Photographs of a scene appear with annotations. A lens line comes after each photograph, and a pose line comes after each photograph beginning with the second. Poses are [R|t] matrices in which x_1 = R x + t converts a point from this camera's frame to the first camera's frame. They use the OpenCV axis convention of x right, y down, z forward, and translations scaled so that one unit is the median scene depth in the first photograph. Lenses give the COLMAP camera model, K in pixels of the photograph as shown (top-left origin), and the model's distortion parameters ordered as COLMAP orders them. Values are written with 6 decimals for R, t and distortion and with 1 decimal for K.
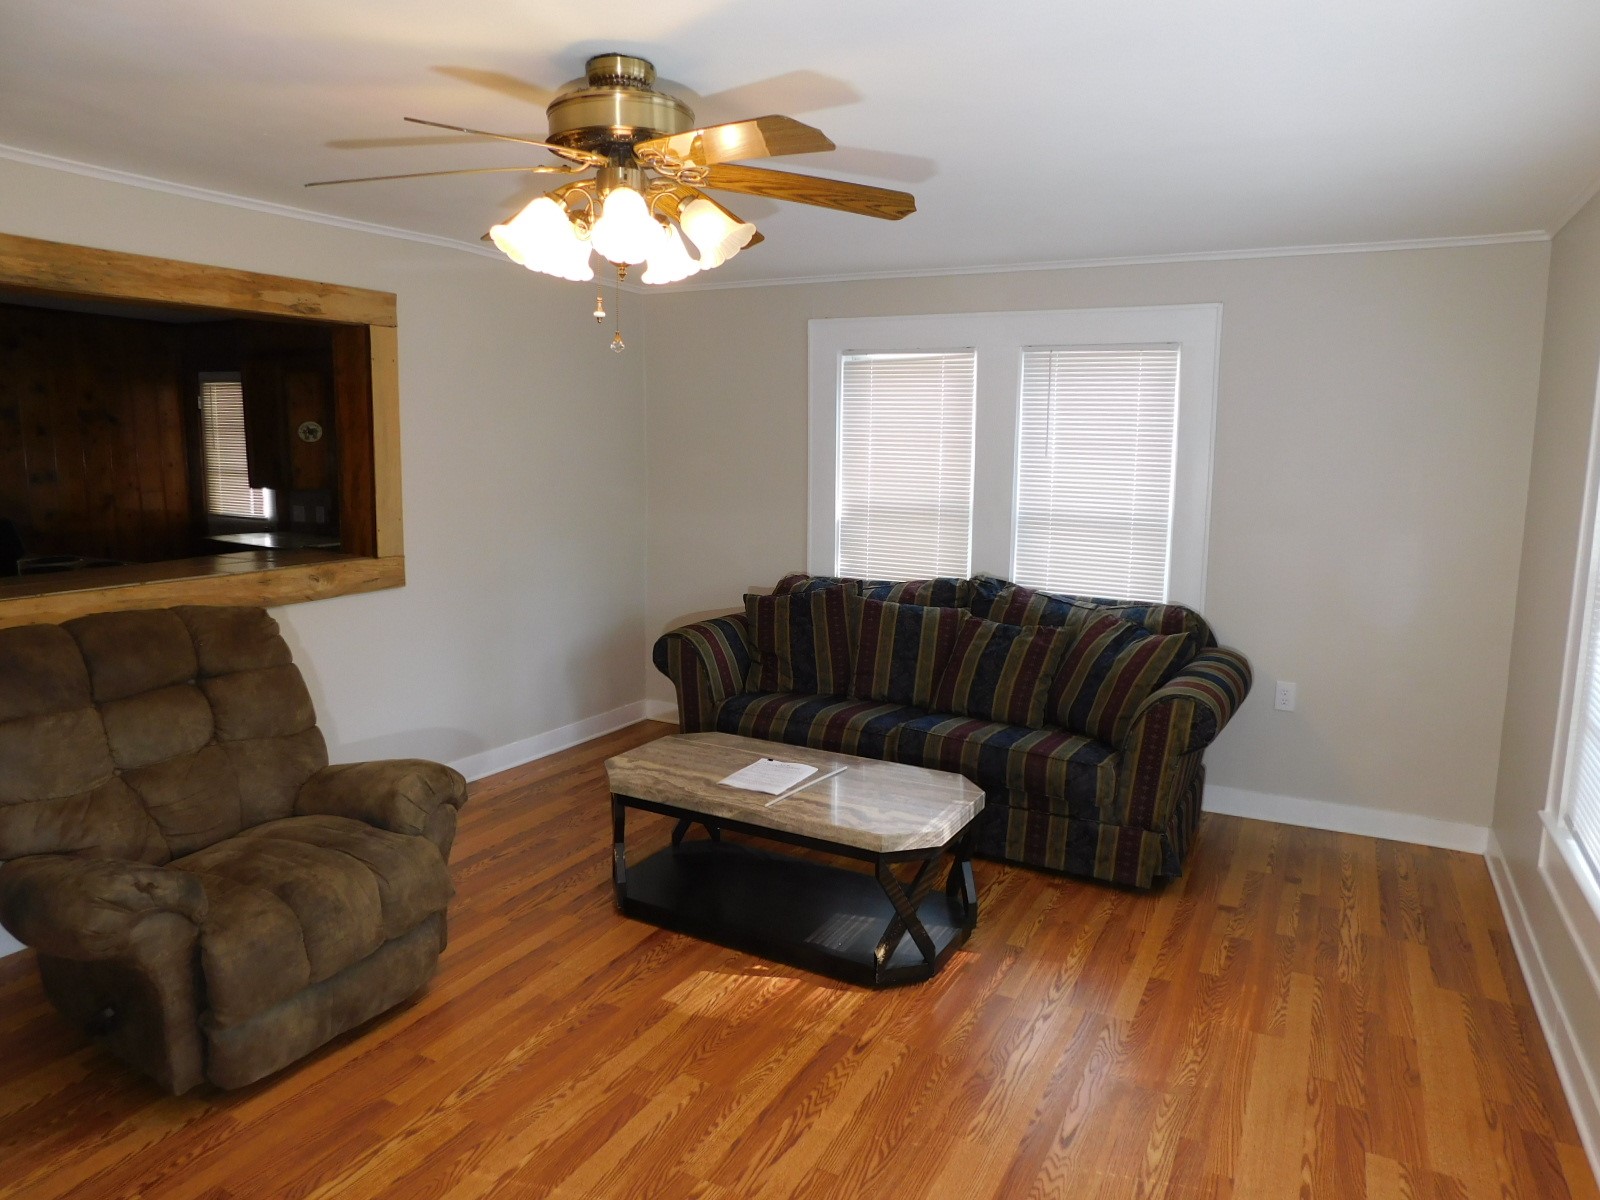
lens RADIAL K [[1059.2, 0, 801.4], [0, 1059.2, 602.3], [0, 0, 1]] dist [-0.044687, 0.003691]
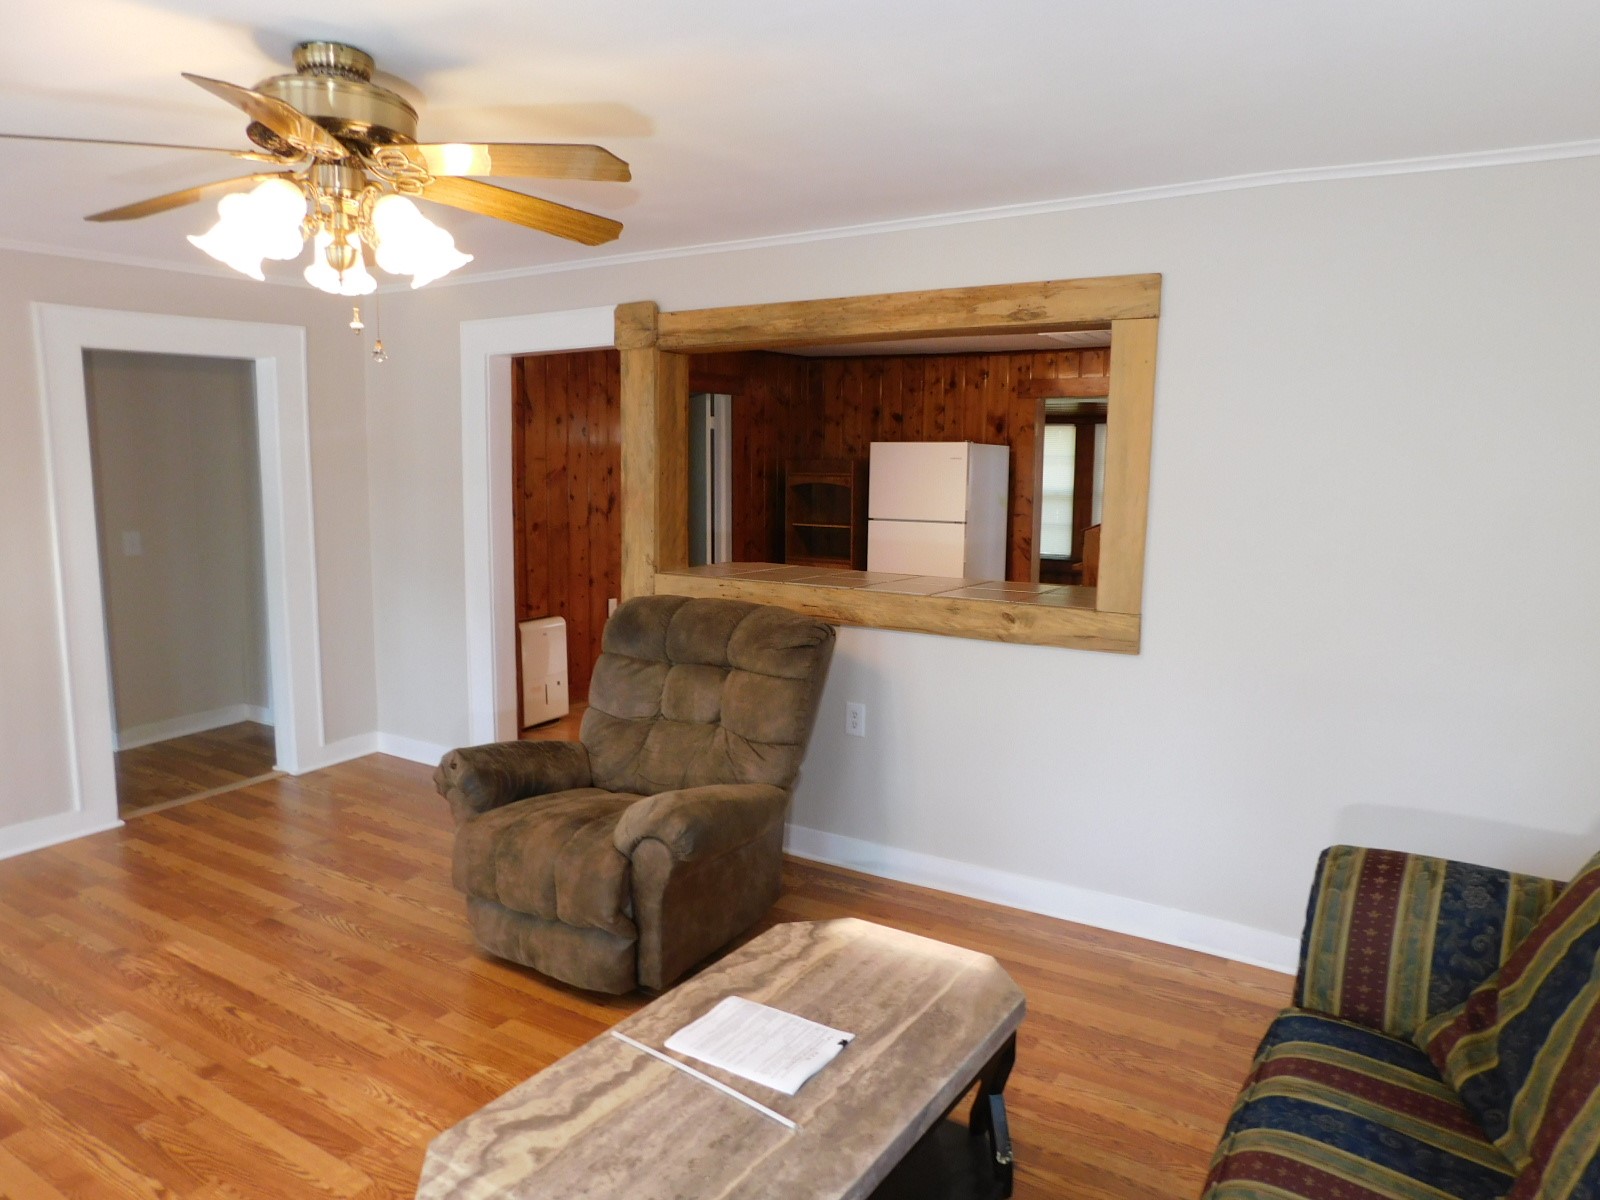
lens RADIAL K [[1059.2, 0, 805.0], [0, 1059.2, 597.4], [0, 0, 1]] dist [-0.044687, 0.003691]
pose [[-0.081463, 0.119243, -0.989517, 0.495162], [-0.158491, 0.978634, 0.130980, -0.147994], [0.983994, 0.167500, -0.060823, 1.001268]]
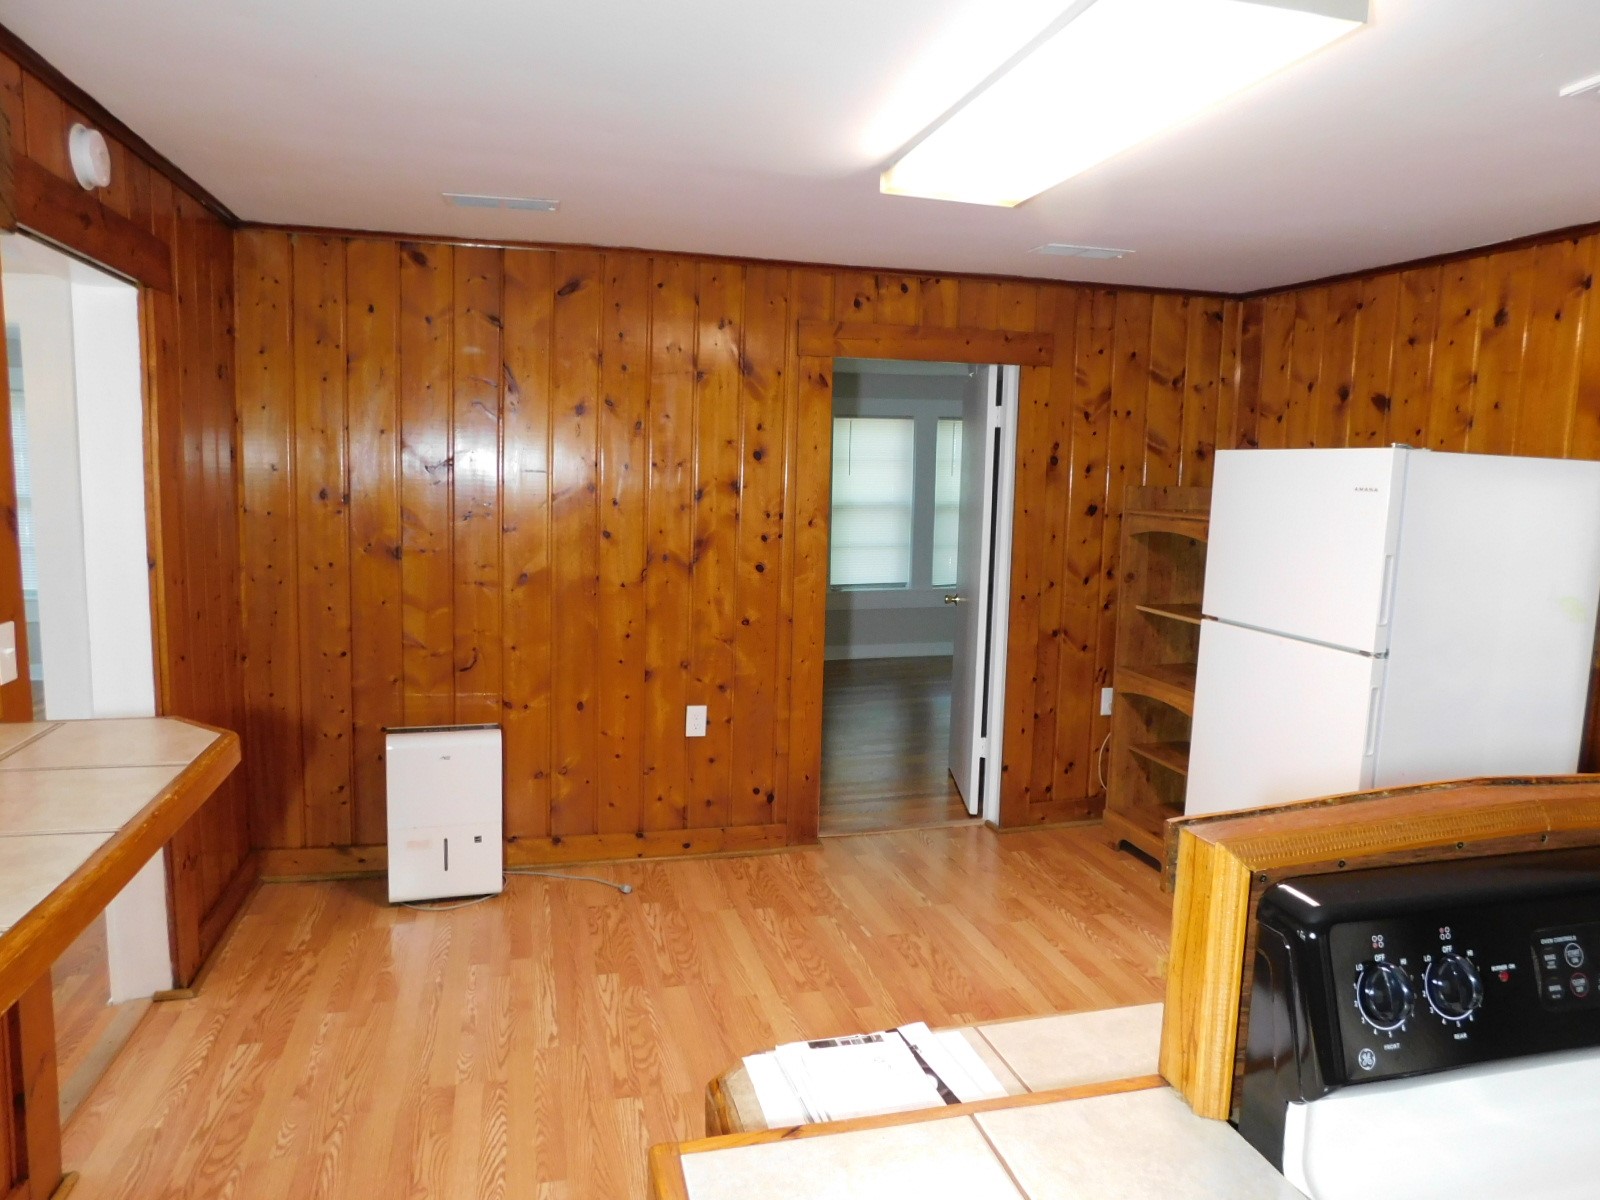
lens RADIAL K [[1059.2, 0, 797.8], [0, 1059.2, 598.5], [0, 0, 1]] dist [-0.044687, 0.003691]
pose [[-0.739075, 0.054045, -0.671452, -0.051023], [-0.133737, 0.965162, 0.224892, -0.184832], [0.660214, 0.256010, -0.706099, 1.186338]]
